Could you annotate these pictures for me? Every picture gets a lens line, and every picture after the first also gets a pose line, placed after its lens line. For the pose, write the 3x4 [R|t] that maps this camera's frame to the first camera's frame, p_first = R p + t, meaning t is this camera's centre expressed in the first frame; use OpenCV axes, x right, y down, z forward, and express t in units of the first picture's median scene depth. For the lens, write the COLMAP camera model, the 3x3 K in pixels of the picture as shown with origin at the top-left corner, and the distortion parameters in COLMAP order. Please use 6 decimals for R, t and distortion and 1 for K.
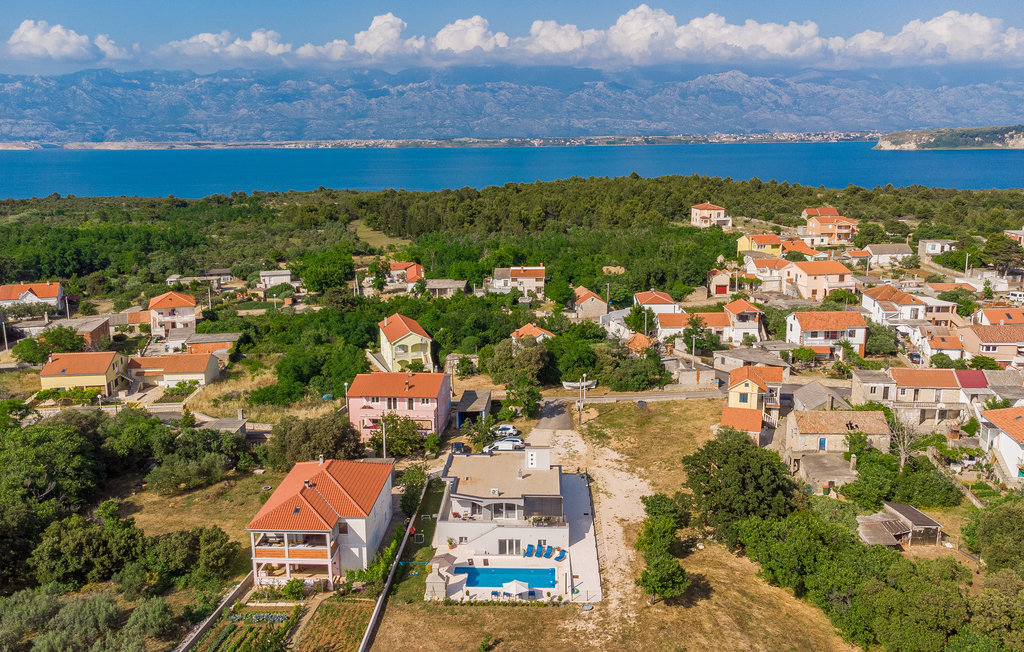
lens RADIAL K [[855.3, 0, 512.0], [0, 855.3, 326.0], [0, 0, 1]] dist [0.059373, -0.000808]
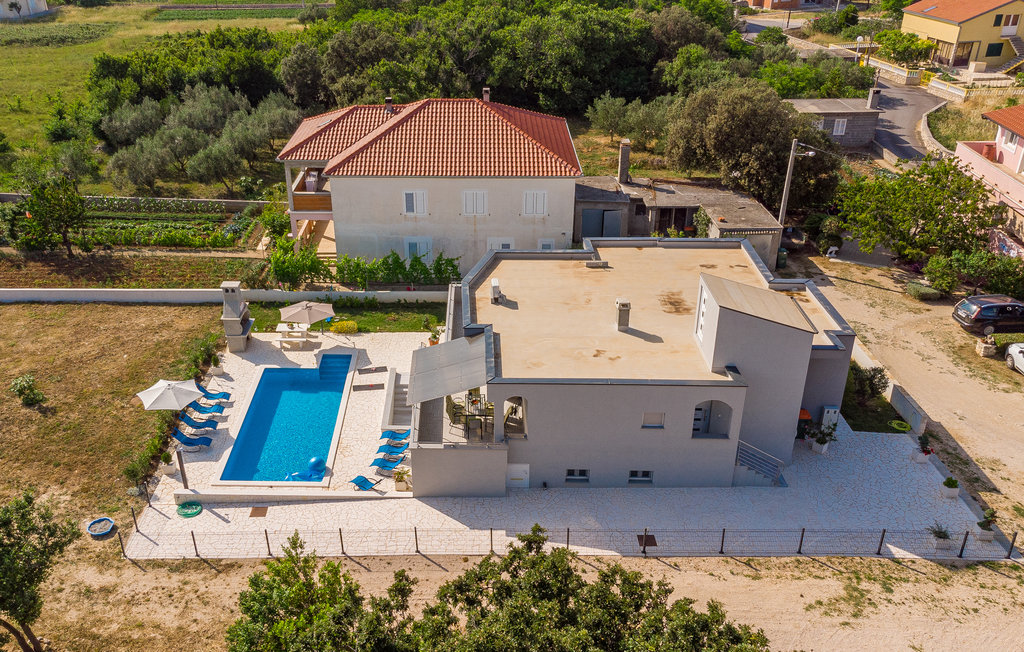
lens RADIAL K [[888.1, 0, 445.7], [0, 888.1, 354.9], [0, 0, 1]] dist [0.073457, 0.000214]
pose [[0.016040, 0.489340, -0.871945, 0.358968], [-0.204708, 0.855192, 0.476173, 0.034173], [0.978692, 0.170856, 0.113889, 0.977704]]
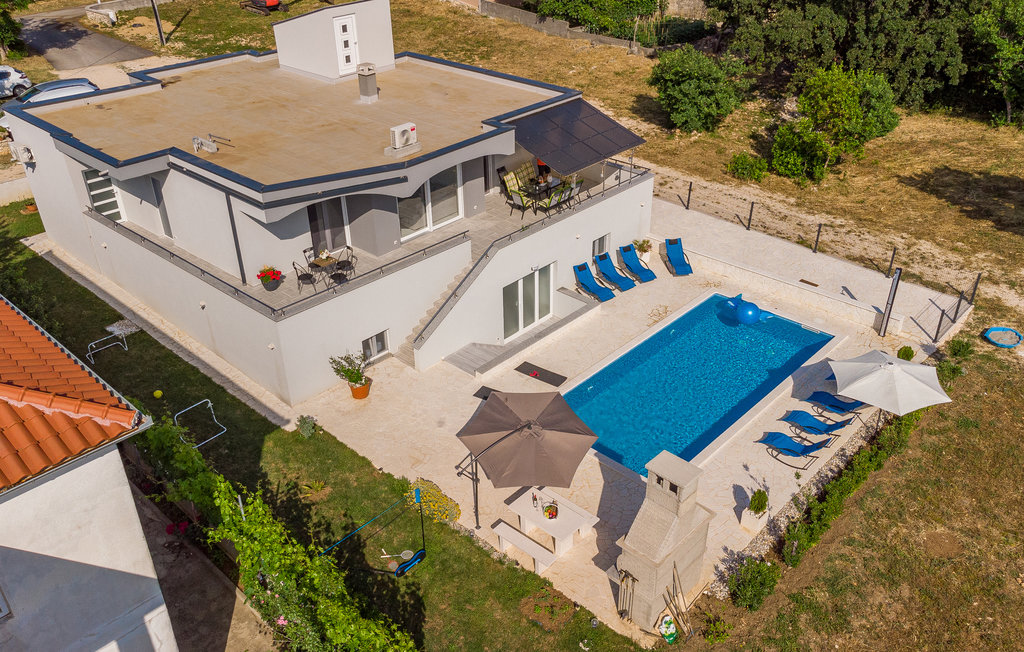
lens RADIAL K [[855.3, 0, 512.0], [0, 855.3, 326.0], [0, 0, 1]] dist [0.059373, -0.000808]
pose [[0.651021, -0.389376, 0.651581, -0.202541], [0.169583, 0.911318, 0.375154, 0.159492], [-0.739874, -0.133736, 0.659319, 0.829501]]
